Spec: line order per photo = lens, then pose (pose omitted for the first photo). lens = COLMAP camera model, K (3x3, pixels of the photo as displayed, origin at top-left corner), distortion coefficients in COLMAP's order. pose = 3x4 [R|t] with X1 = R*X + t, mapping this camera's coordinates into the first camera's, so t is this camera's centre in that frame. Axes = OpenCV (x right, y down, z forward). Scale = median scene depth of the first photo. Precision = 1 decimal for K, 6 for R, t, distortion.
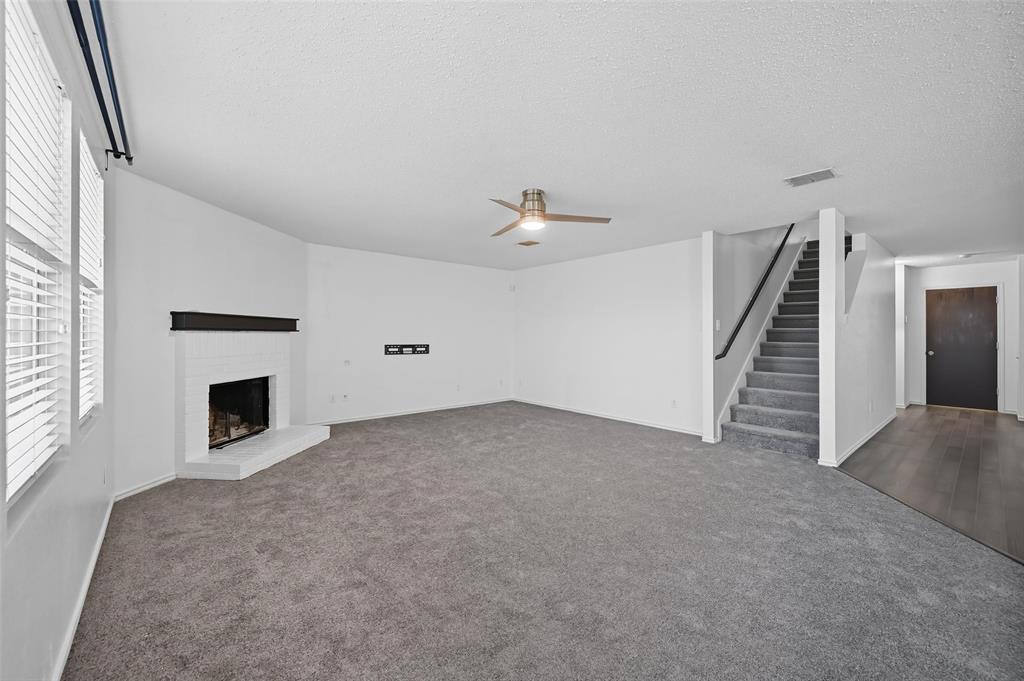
lens RADIAL K [[407.2, 0, 514.4], [0, 407.2, 333.2], [0, 0, 1]] dist [-0.002252, -0.000214]
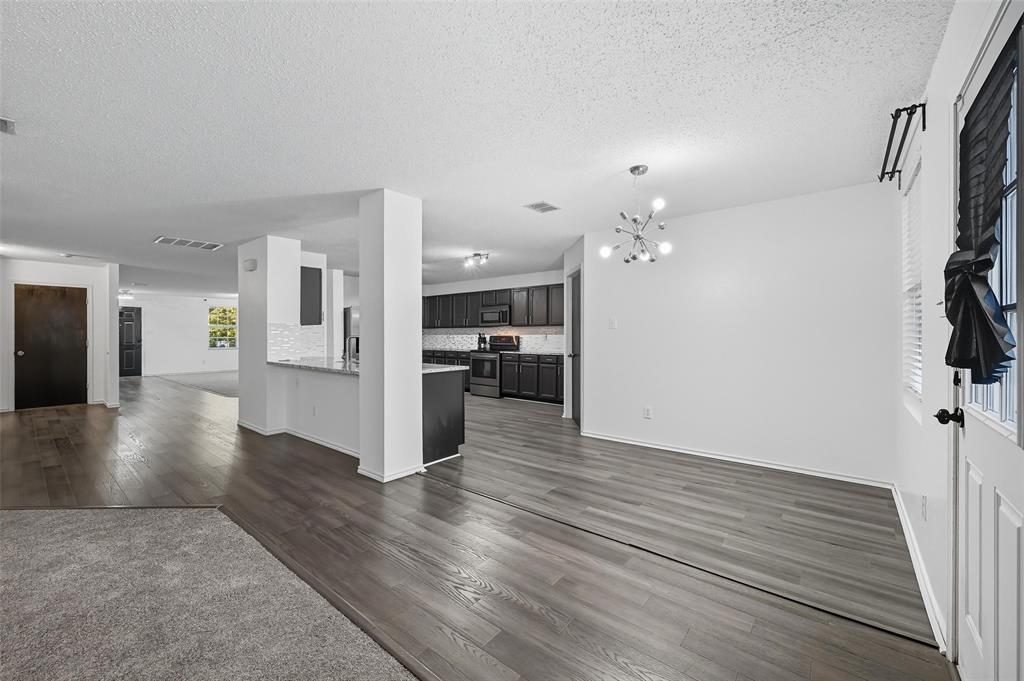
lens RADIAL K [[407.2, 0, 507.2], [0, 407.2, 333.7], [0, 0, 1]] dist [-0.002252, -0.000214]
pose [[-0.175574, 0.000200, 0.984466, -0.073331], [-0.003373, 0.999994, -0.000804, 0.001706], [-0.984460, -0.003462, -0.175572, 0.086600]]
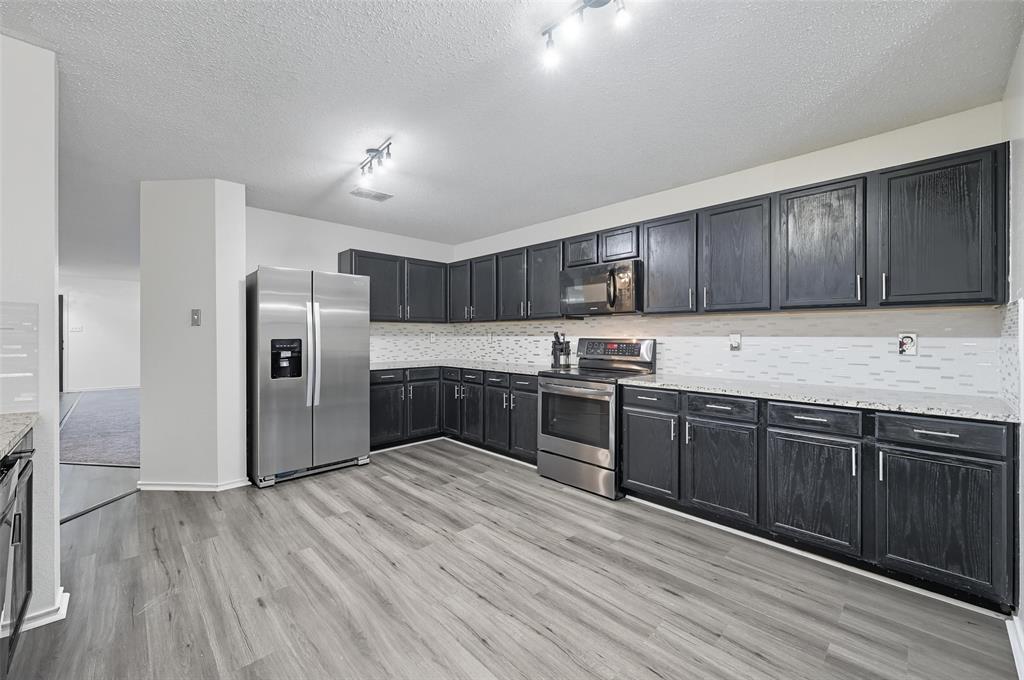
lens RADIAL K [[407.2, 0, 509.9], [0, 407.2, 334.5], [0, 0, 1]] dist [-0.002252, -0.000214]
pose [[-0.067562, -0.000144, 0.997715, 0.333435], [-0.005073, 0.999987, -0.000199, 0.002202], [-0.997702, -0.005074, -0.067562, 0.067121]]
